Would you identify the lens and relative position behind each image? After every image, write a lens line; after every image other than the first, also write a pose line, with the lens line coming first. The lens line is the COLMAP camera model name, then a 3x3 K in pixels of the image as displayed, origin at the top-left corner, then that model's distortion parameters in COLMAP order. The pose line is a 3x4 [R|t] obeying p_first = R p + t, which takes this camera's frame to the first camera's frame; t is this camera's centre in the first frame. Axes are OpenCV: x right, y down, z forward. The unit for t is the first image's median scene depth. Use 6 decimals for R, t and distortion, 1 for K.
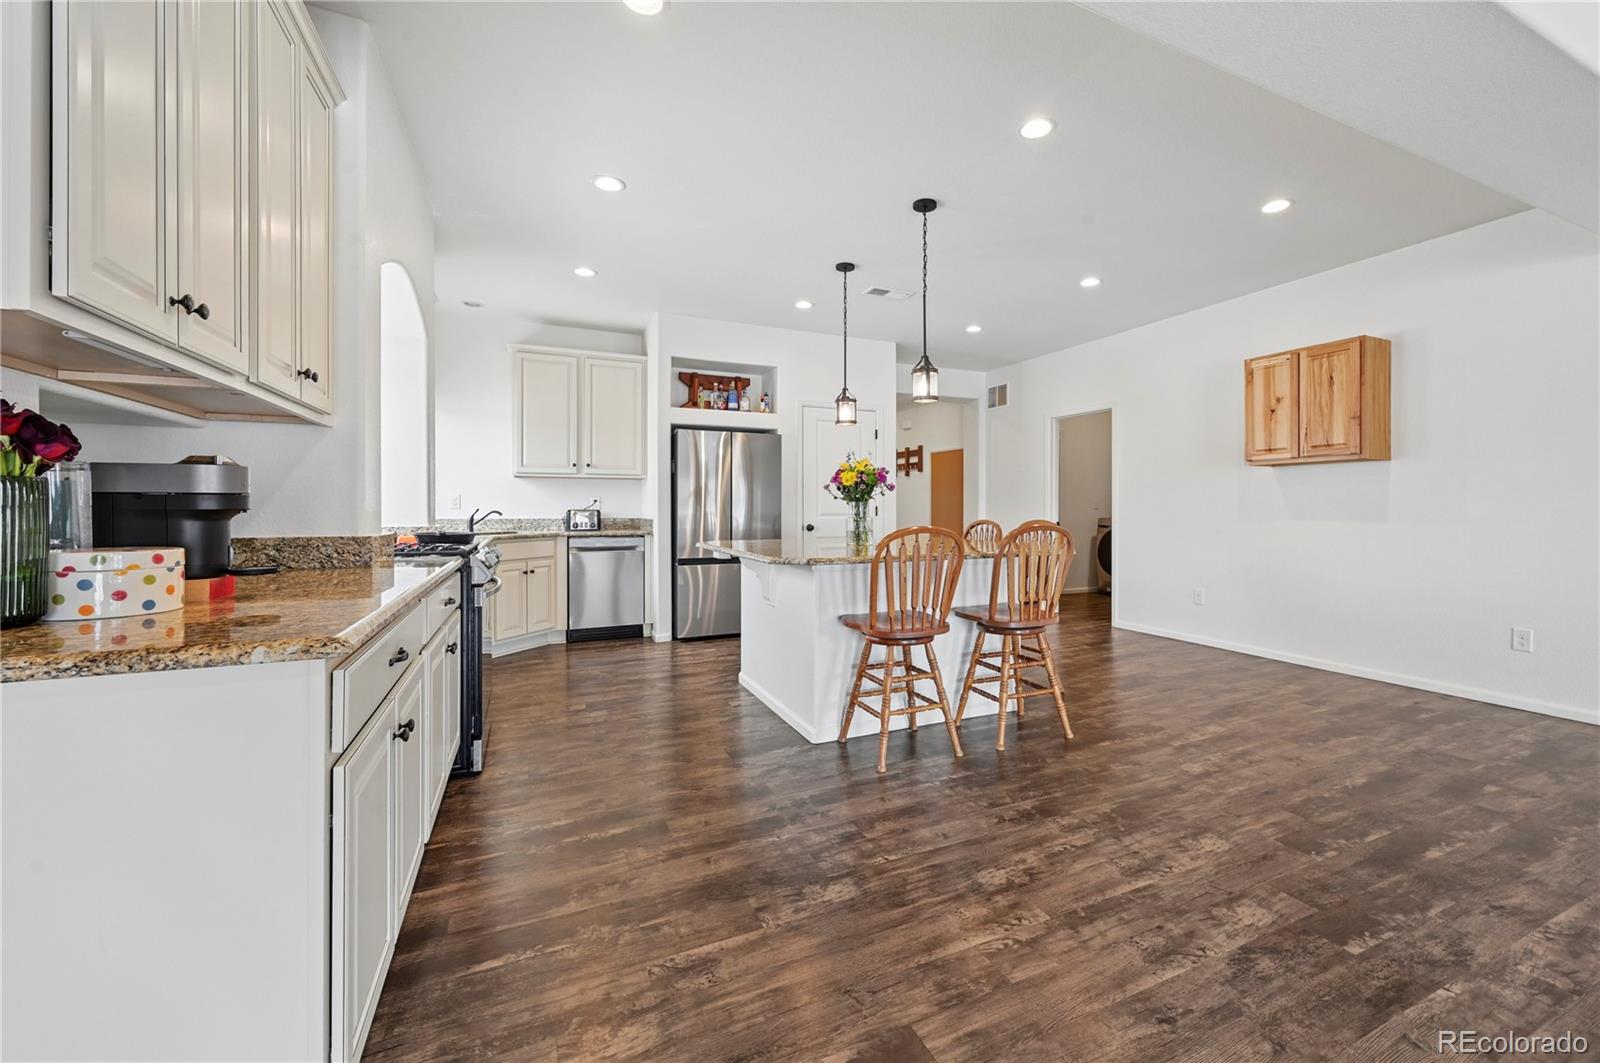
lens RADIAL K [[654.5, 0, 839.3], [0, 654.5, 509.2], [0, 0, 1]] dist [-0.000078, -0.000128]
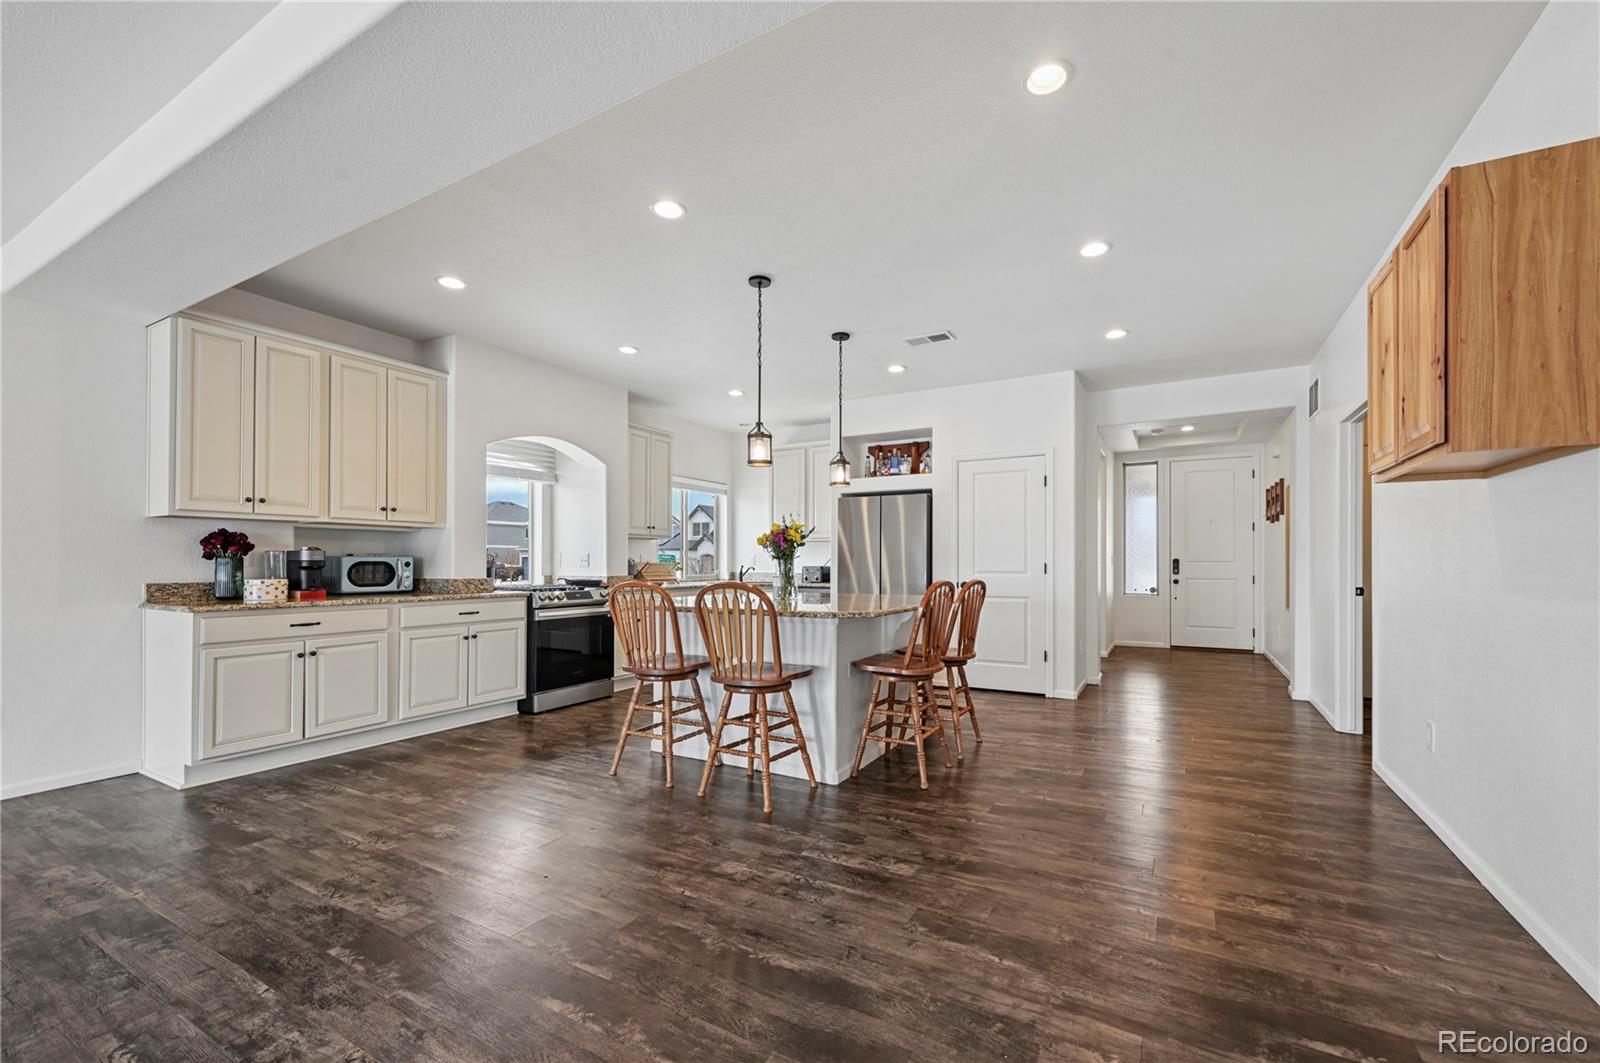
lens RADIAL K [[637.0, 0, 845.0], [0, 637.0, 567.3], [0, 0, 1]] dist [-0.003160, -0.000180]
pose [[0.598018, 0.003516, -0.801475, 1.310768], [-0.001769, 0.999994, 0.003067, -0.003194], [0.801480, -0.000416, 0.598021, 0.623020]]
